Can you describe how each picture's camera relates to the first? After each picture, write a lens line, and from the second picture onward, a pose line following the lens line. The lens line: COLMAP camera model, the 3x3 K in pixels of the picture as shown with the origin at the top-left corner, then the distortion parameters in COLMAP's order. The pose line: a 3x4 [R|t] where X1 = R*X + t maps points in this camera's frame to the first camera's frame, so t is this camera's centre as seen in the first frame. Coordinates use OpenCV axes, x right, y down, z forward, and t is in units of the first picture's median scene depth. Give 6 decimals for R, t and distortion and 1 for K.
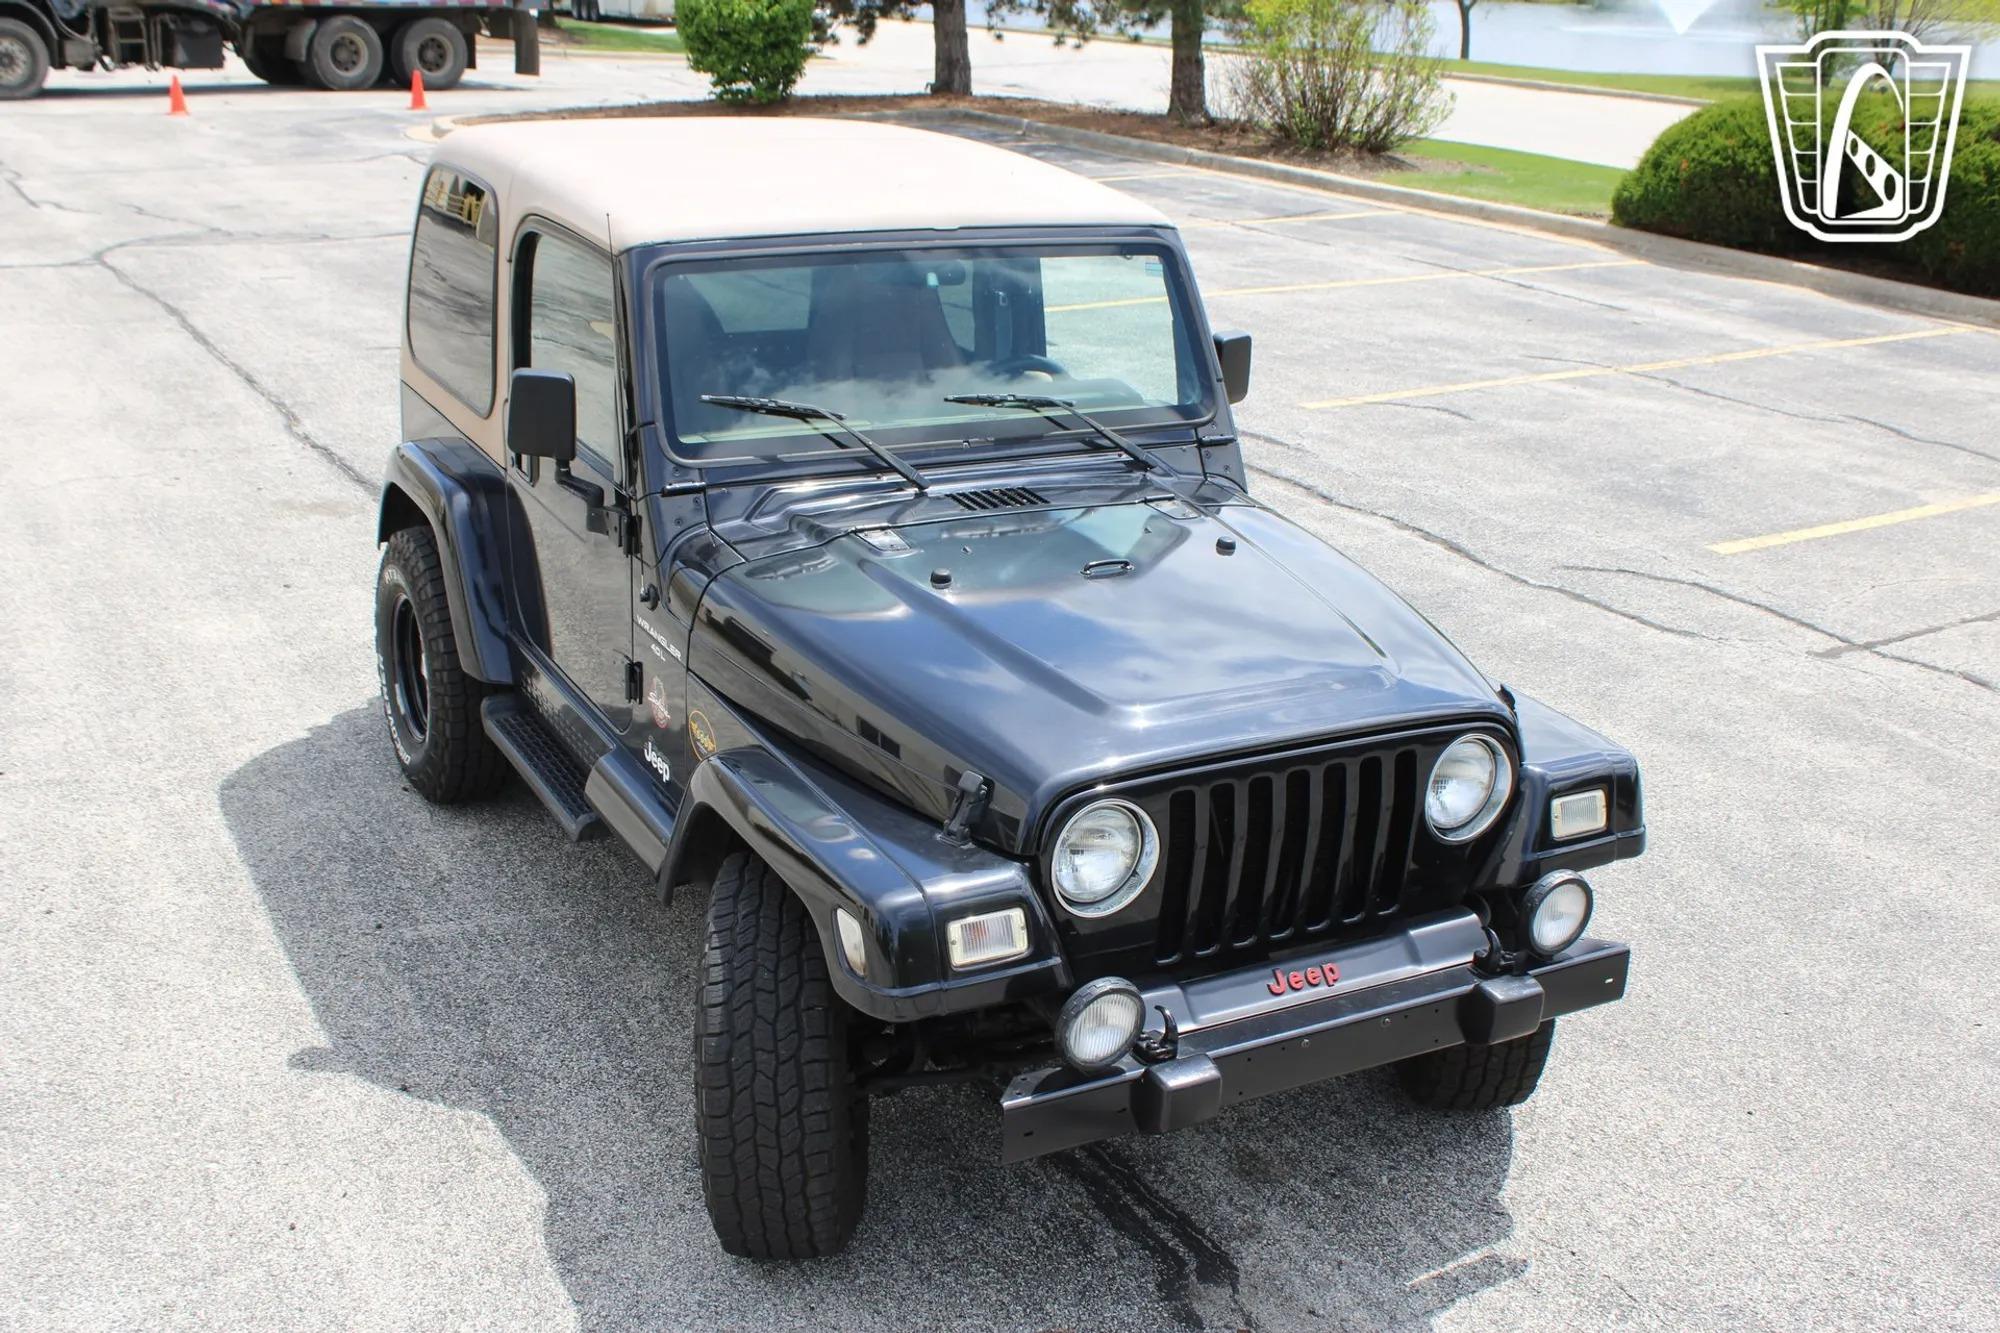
lens RADIAL K [[2145.5, 0, 1000.0], [0, 2145.5, 666.5], [0, 0, 1]] dist [-0.103440, 0.126016]
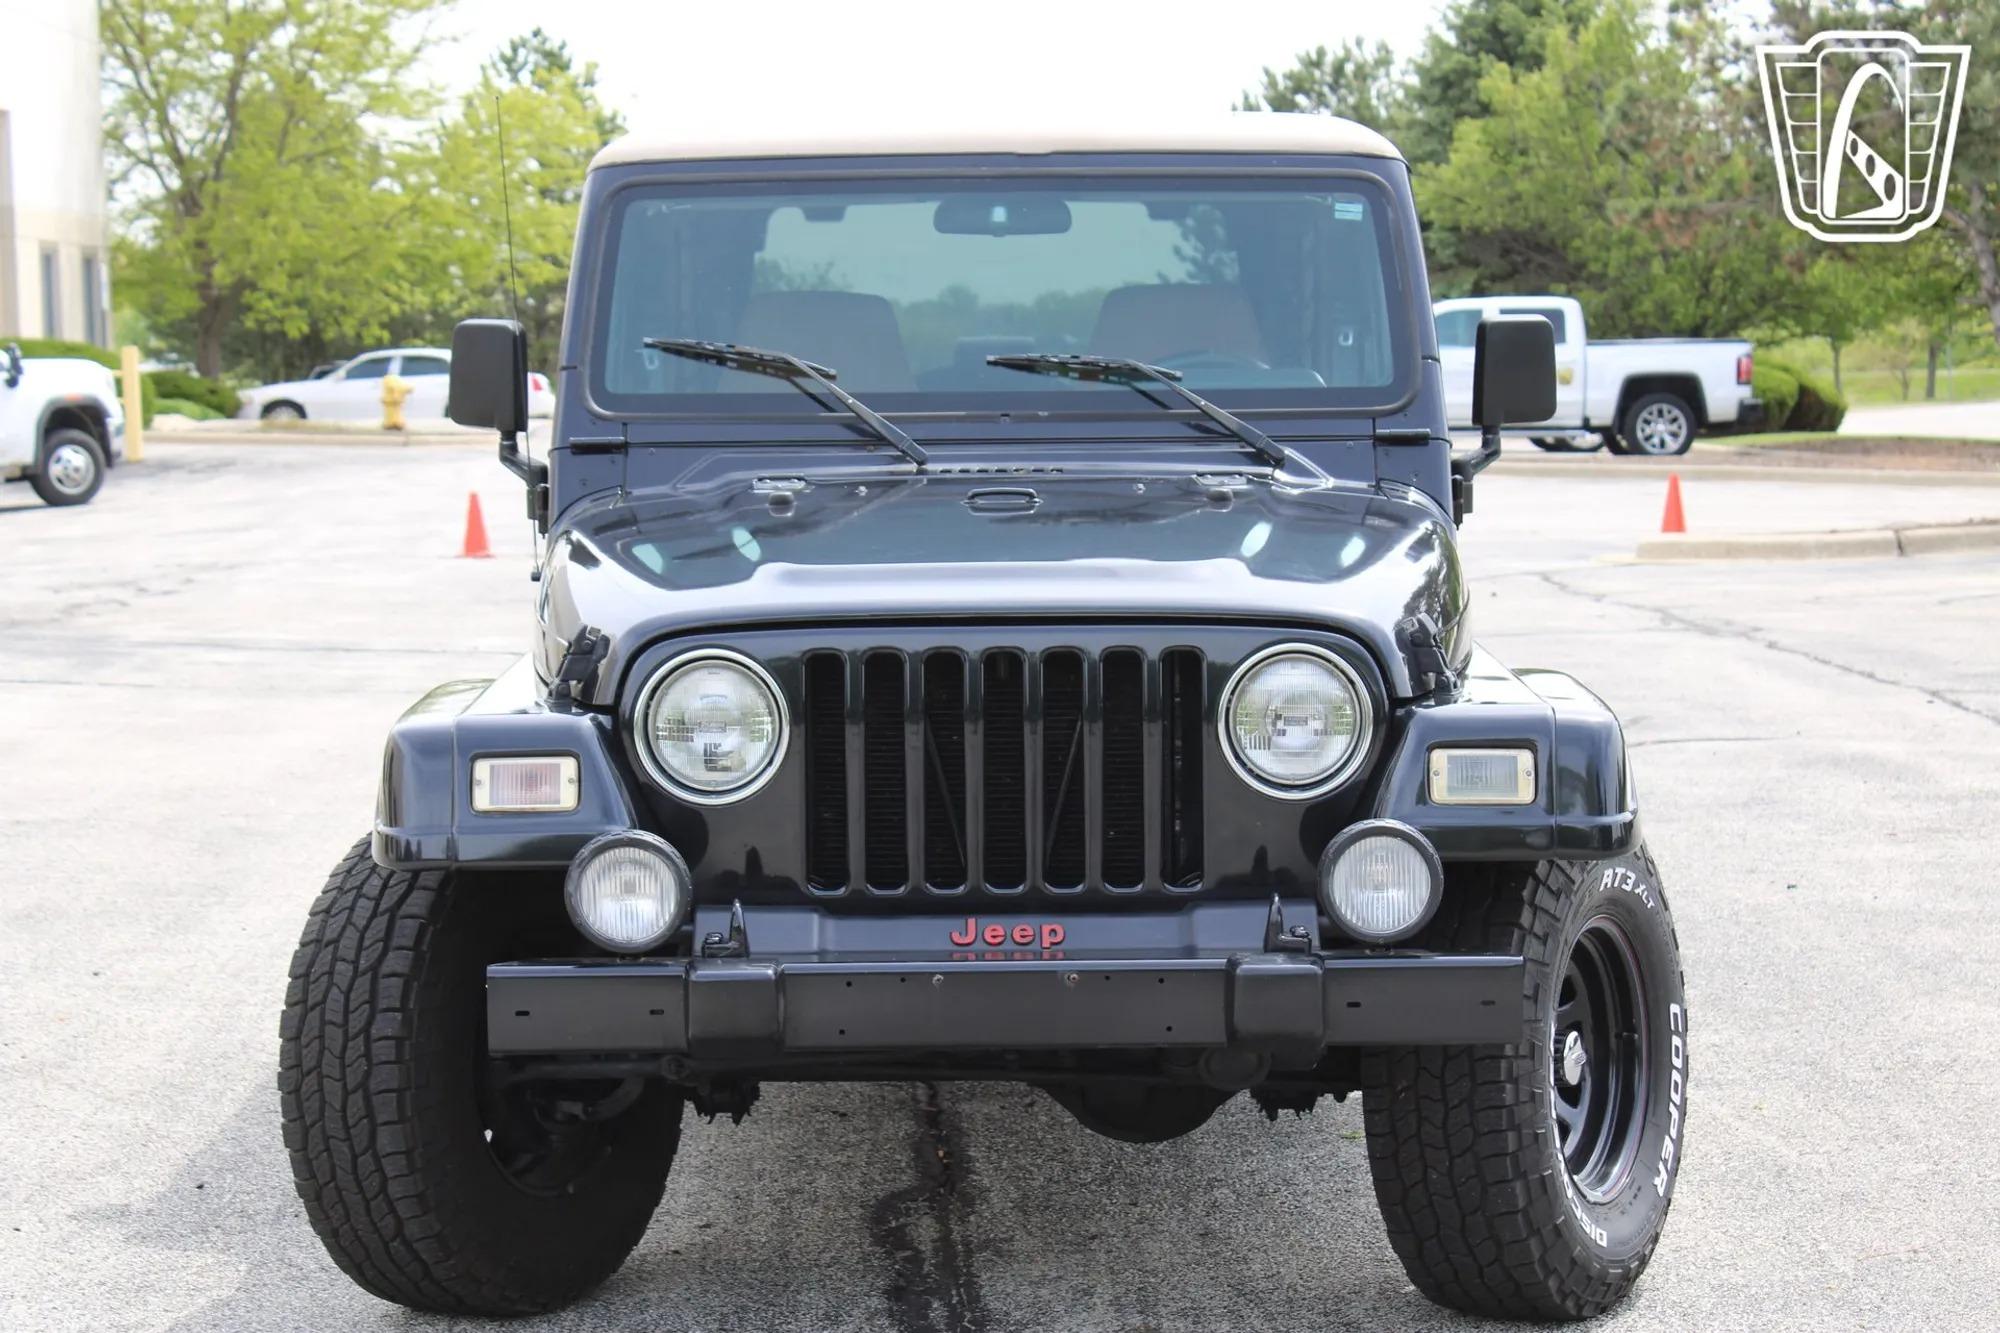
lens RADIAL K [[4391.7, 0, 1000.0], [0, 4391.7, 666.5], [0, 0, 1]] dist [0.063726, 0.047977]
pose [[0.876750, -0.012274, -0.480790, 0.795398], [-0.113847, 0.965966, -0.232267, 0.372232], [0.467277, 0.258377, 0.845514, -0.300587]]
